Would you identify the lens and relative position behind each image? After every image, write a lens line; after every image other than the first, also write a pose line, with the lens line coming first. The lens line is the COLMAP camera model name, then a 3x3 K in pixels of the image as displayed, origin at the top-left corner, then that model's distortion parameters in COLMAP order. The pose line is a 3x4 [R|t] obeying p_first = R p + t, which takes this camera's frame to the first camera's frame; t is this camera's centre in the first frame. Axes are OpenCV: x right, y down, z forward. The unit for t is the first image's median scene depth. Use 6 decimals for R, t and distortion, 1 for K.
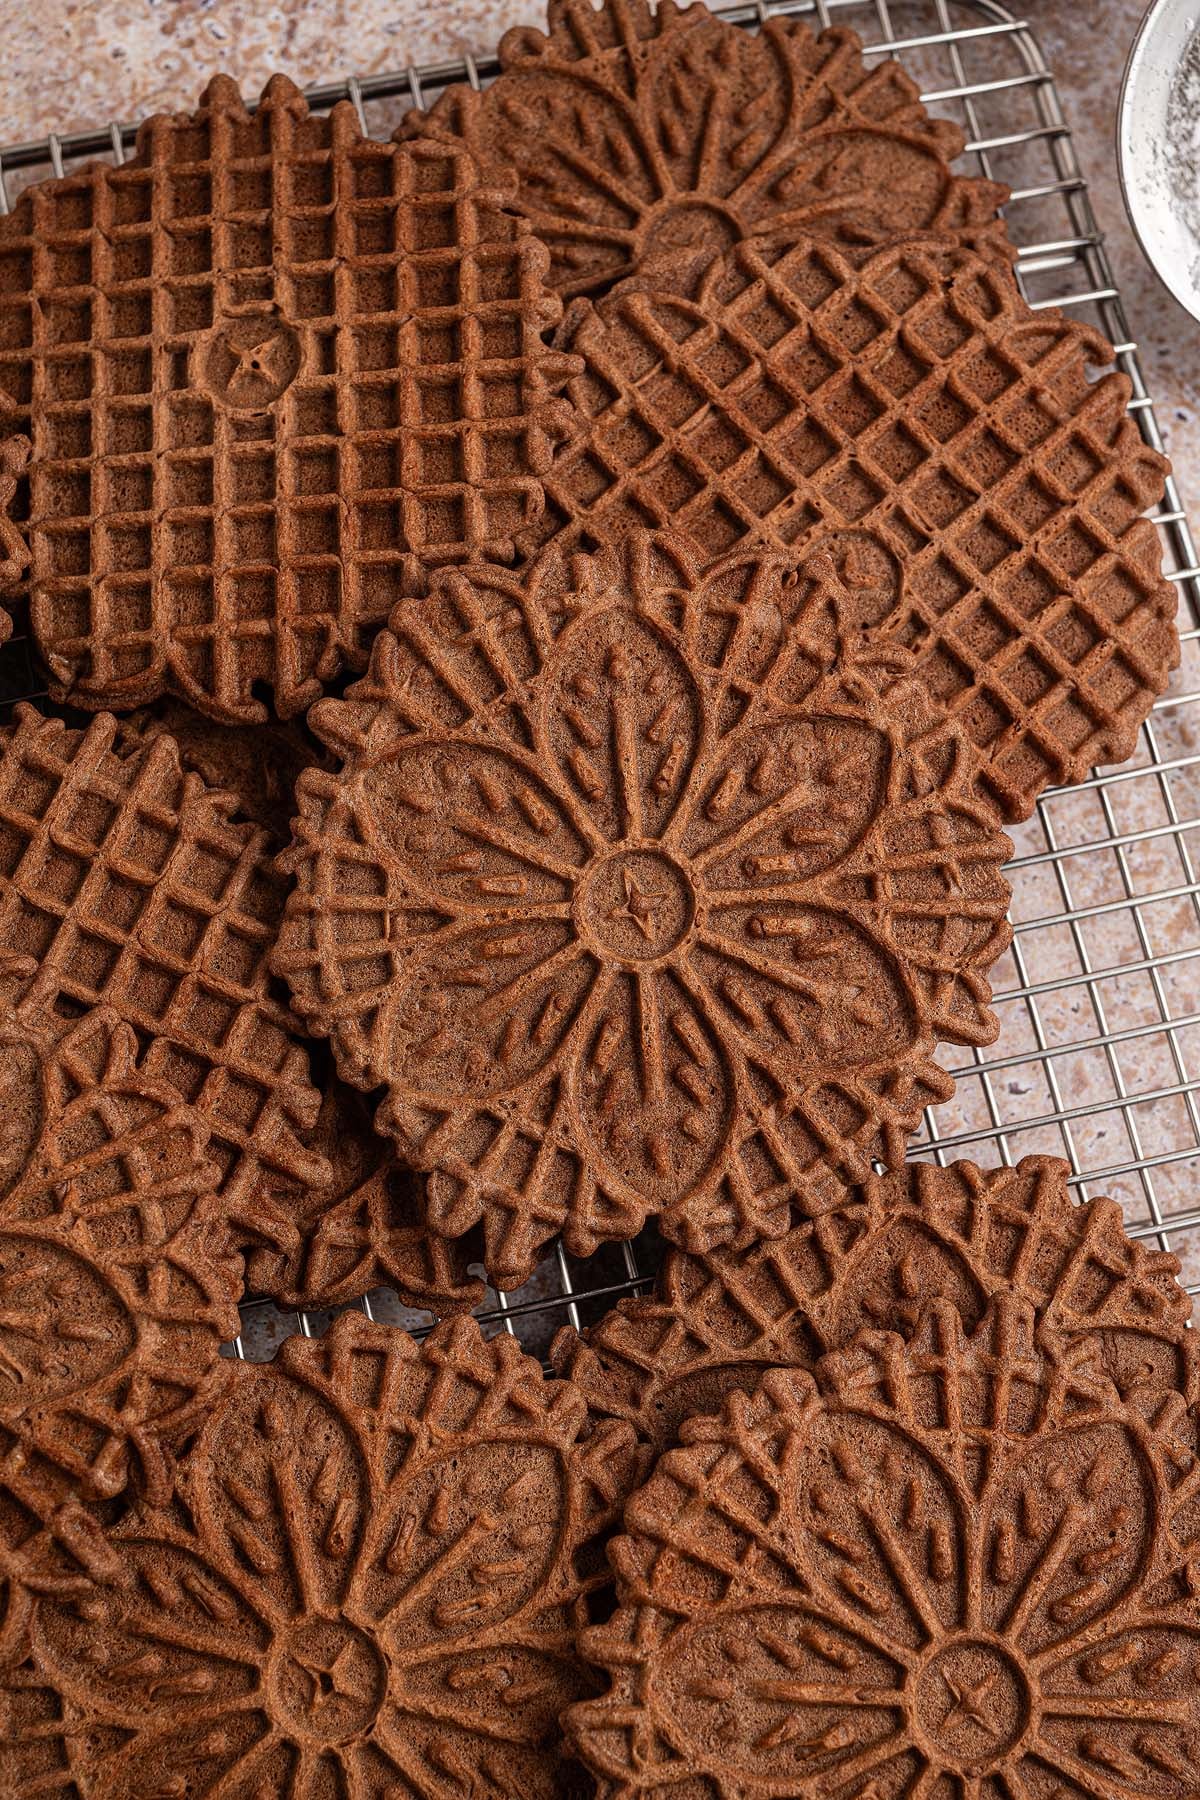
lens RADIAL K [[2739.5, 0, 602.2], [0, 2739.5, 895.8], [0, 0, 1]] dist [0.057168, 0.000000]
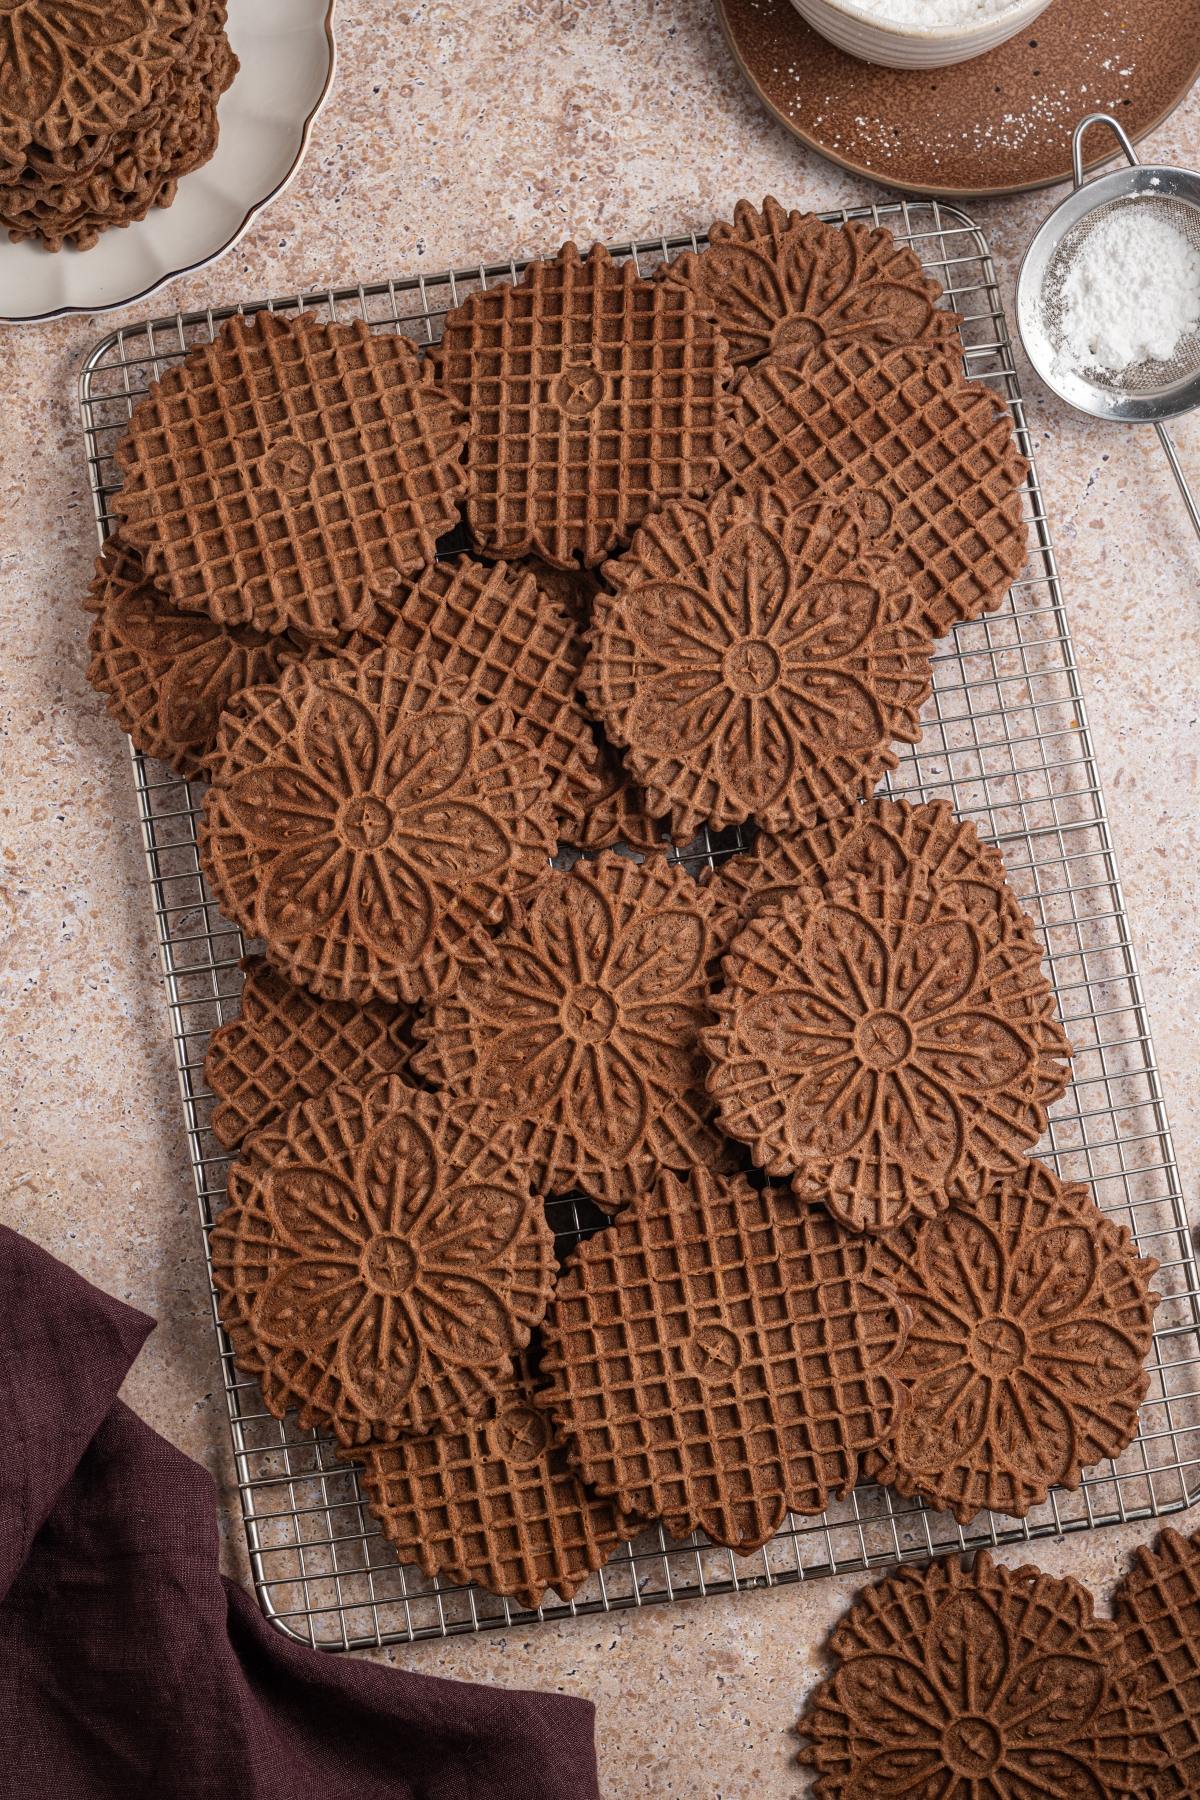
lens RADIAL K [[2739.5, 0, 599.7], [0, 2739.5, 906.7], [0, 0, 1]] dist [0.057168, 0.000000]
pose [[0.997516, 0.058078, -0.039857, -0.009700], [-0.055495, 0.996463, 0.063097, 0.060004], [0.043381, -0.060728, 0.997211, -1.101338]]
